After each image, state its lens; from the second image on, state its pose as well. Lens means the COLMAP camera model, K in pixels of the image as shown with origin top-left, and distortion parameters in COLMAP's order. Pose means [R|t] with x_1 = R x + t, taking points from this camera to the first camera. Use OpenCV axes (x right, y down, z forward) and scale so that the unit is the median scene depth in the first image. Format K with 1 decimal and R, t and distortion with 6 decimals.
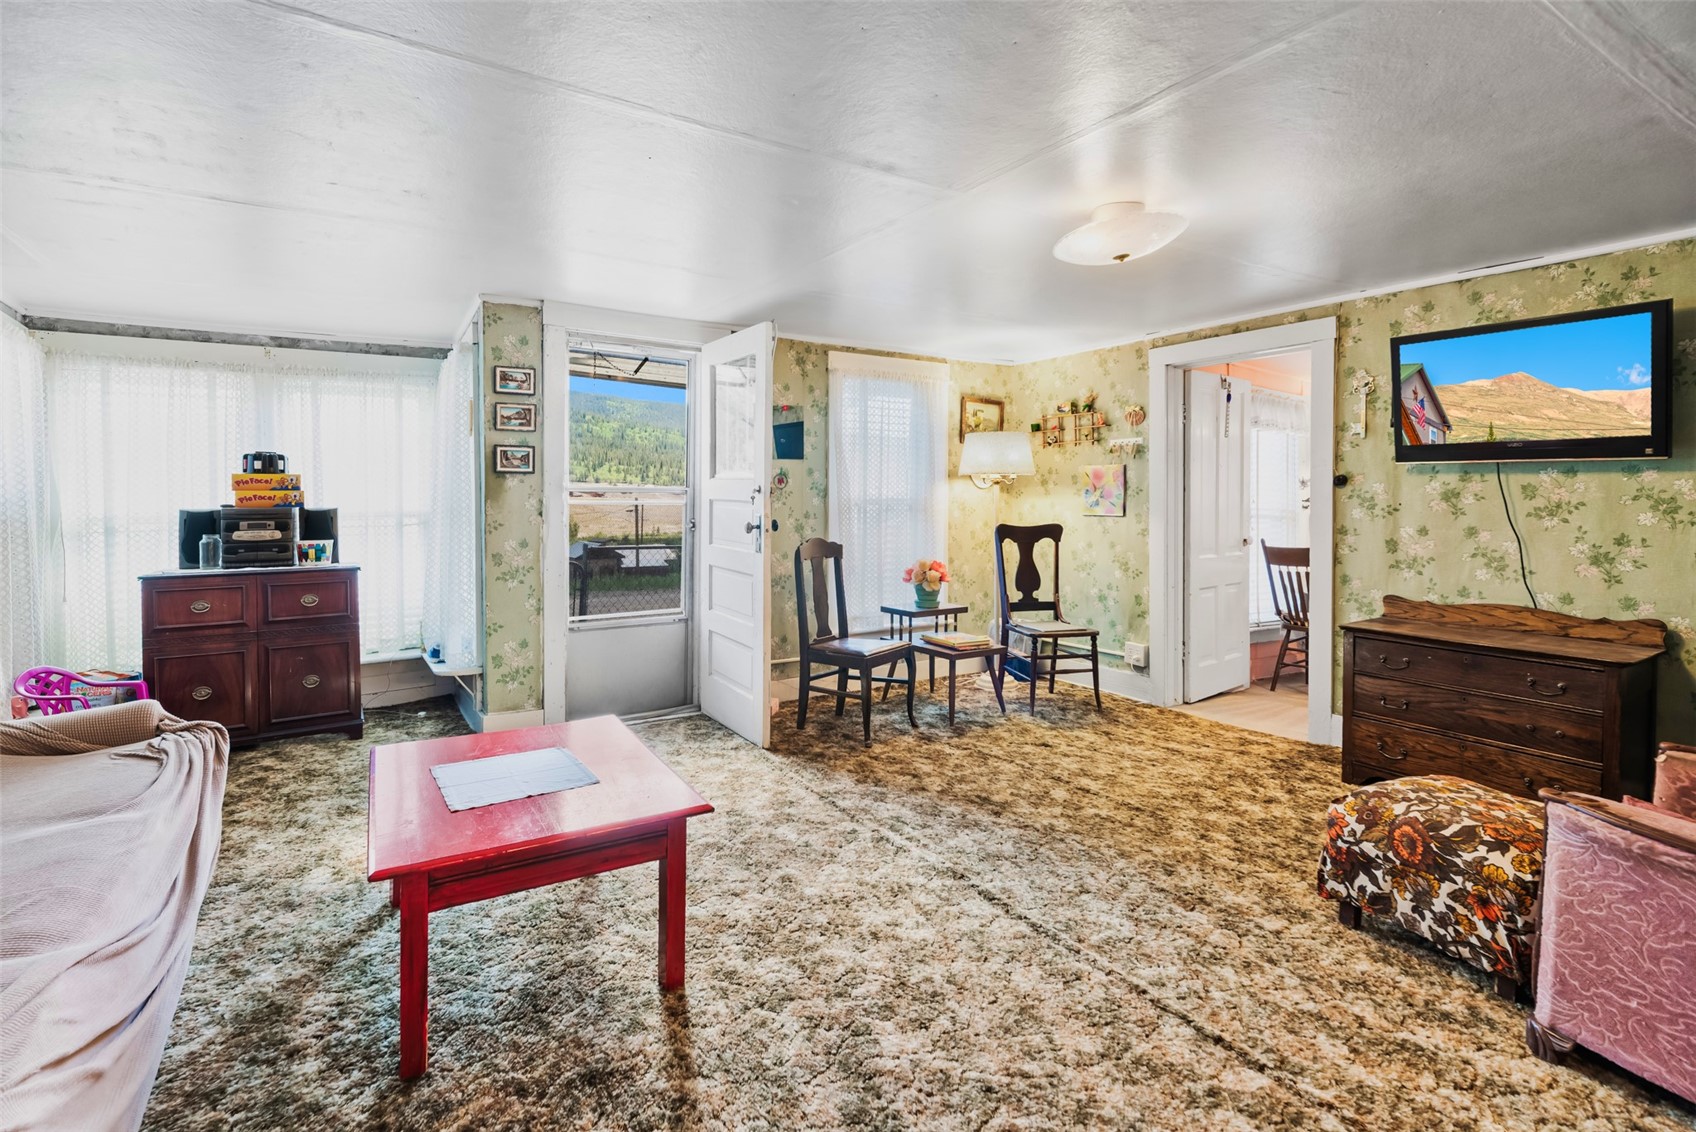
lens RADIAL K [[787.9, 0, 821.8], [0, 787.9, 516.3], [0, 0, 1]] dist [0.006733, 0.000798]
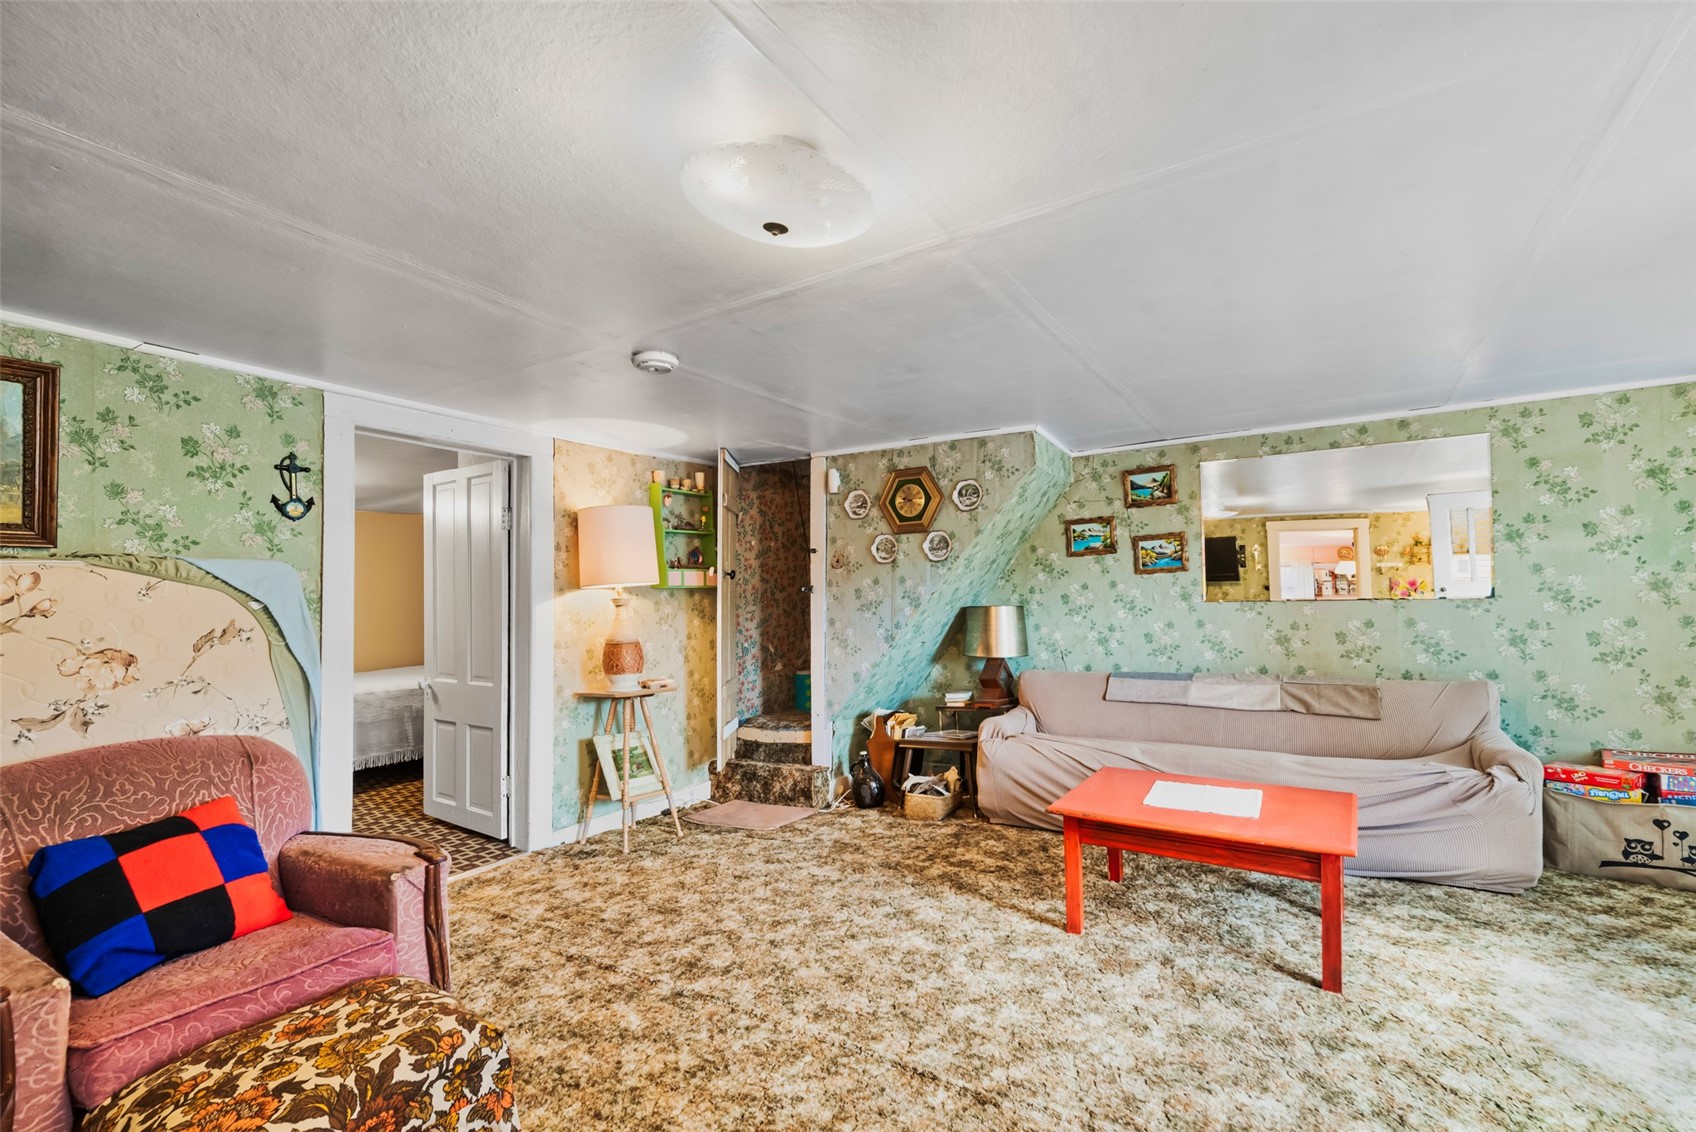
lens RADIAL K [[755.7, 0, 857.8], [0, 755.7, 593.6], [0, 0, 1]] dist [0.009059, 0.000581]
pose [[-0.893871, 0.013069, -0.448133, 0.351046], [0.005820, 0.999829, 0.017548, -0.023637], [0.448286, 0.013078, -0.893795, 0.929174]]
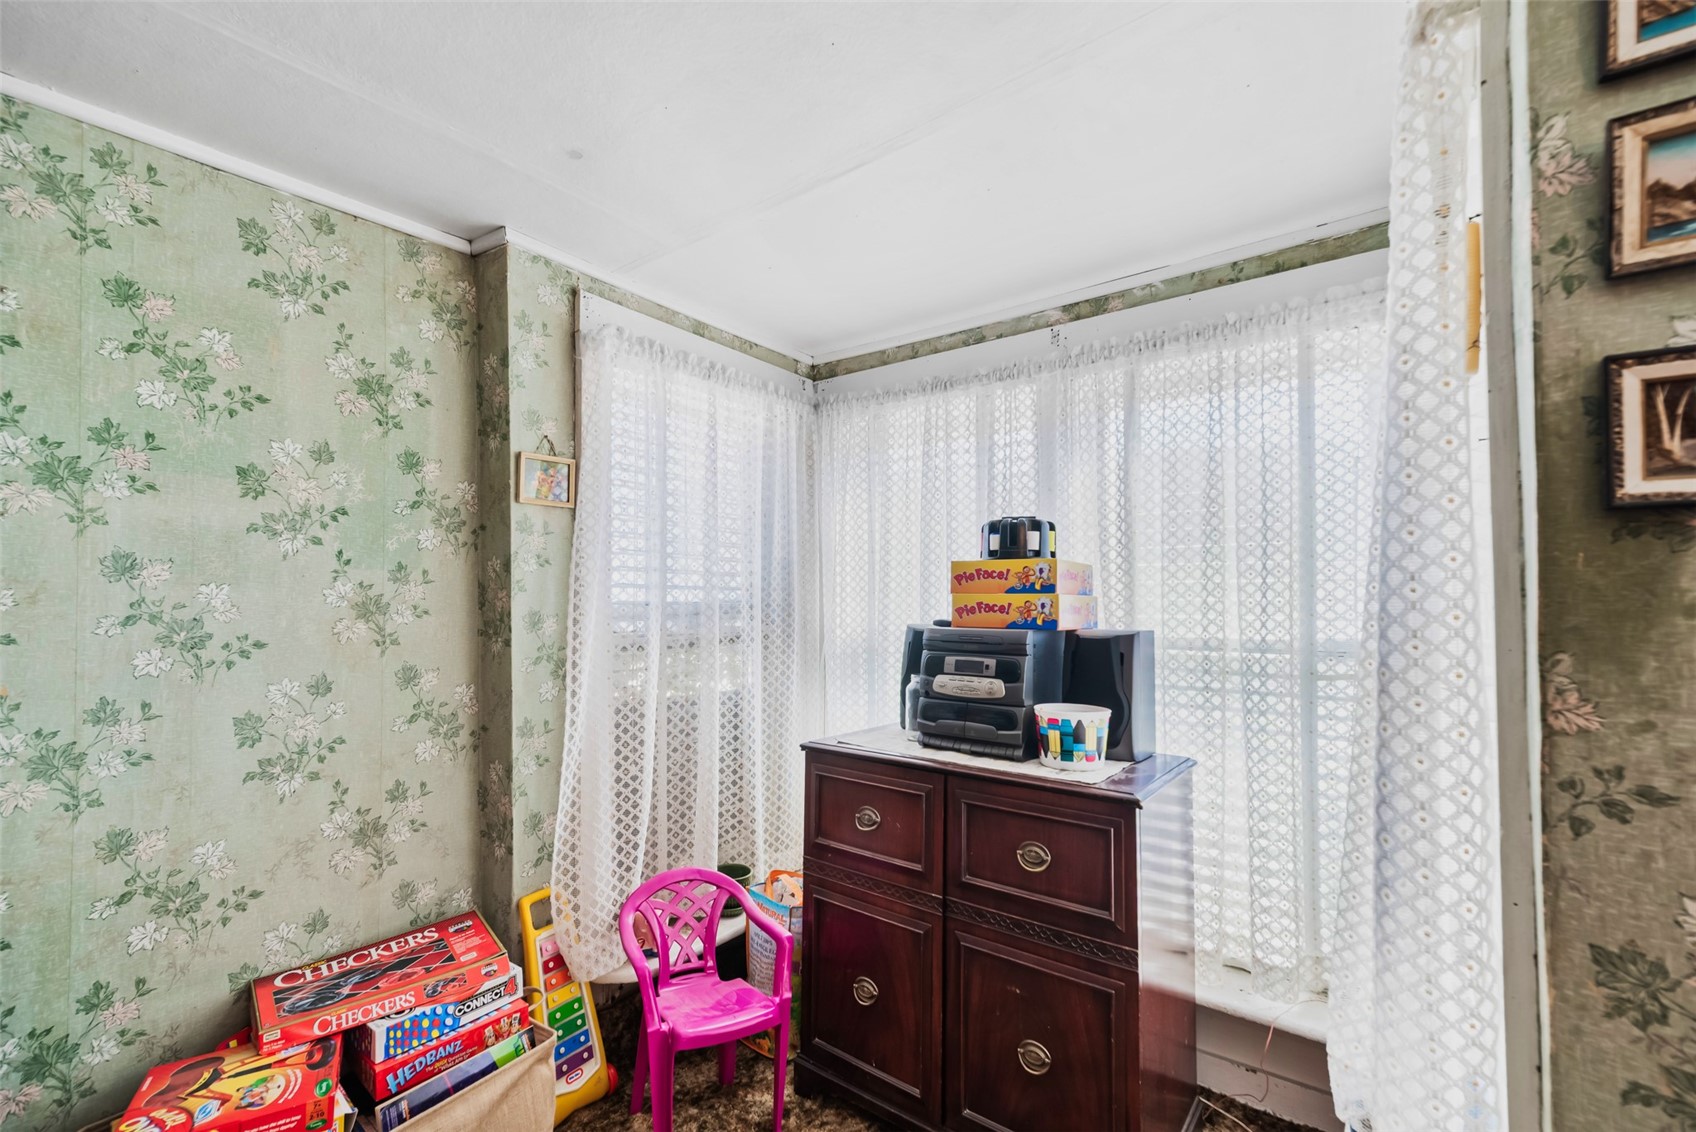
lens RADIAL K [[748.5, 0, 856.4], [0, 748.5, 566.5], [0, 0, 1]] dist [0.006143, 0.000591]
pose [[0.373603, -0.025946, -0.927226, -0.280720], [-0.024172, 0.998997, -0.037693, -0.027077], [0.927274, 0.036495, 0.372601, 0.684379]]
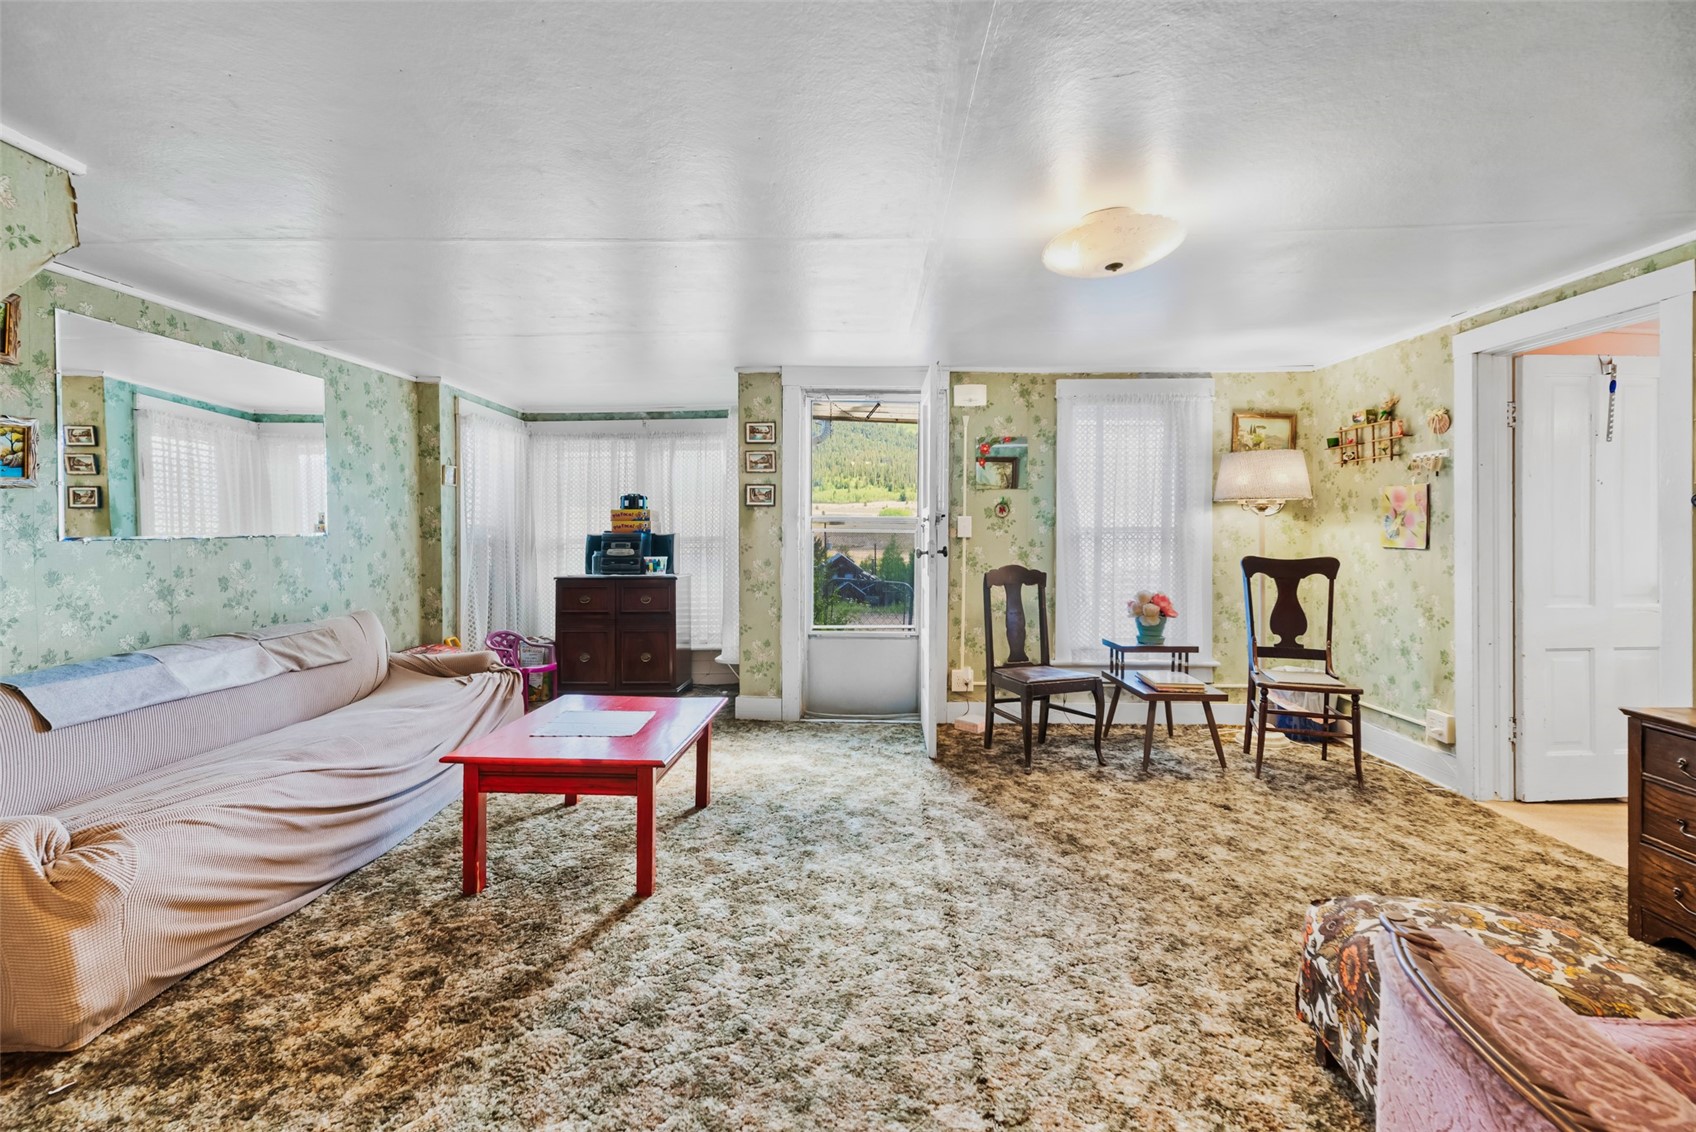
lens RADIAL K [[771.4, 0, 854.6], [0, 771.4, 534.5], [0, 0, 1]] dist [0.008228, 0.000373]
pose [[0.841613, 0.005510, -0.540053, 0.360099], [-0.013385, 0.999854, -0.010659, 0.001040], [0.539915, 0.016199, 0.841564, 0.043145]]
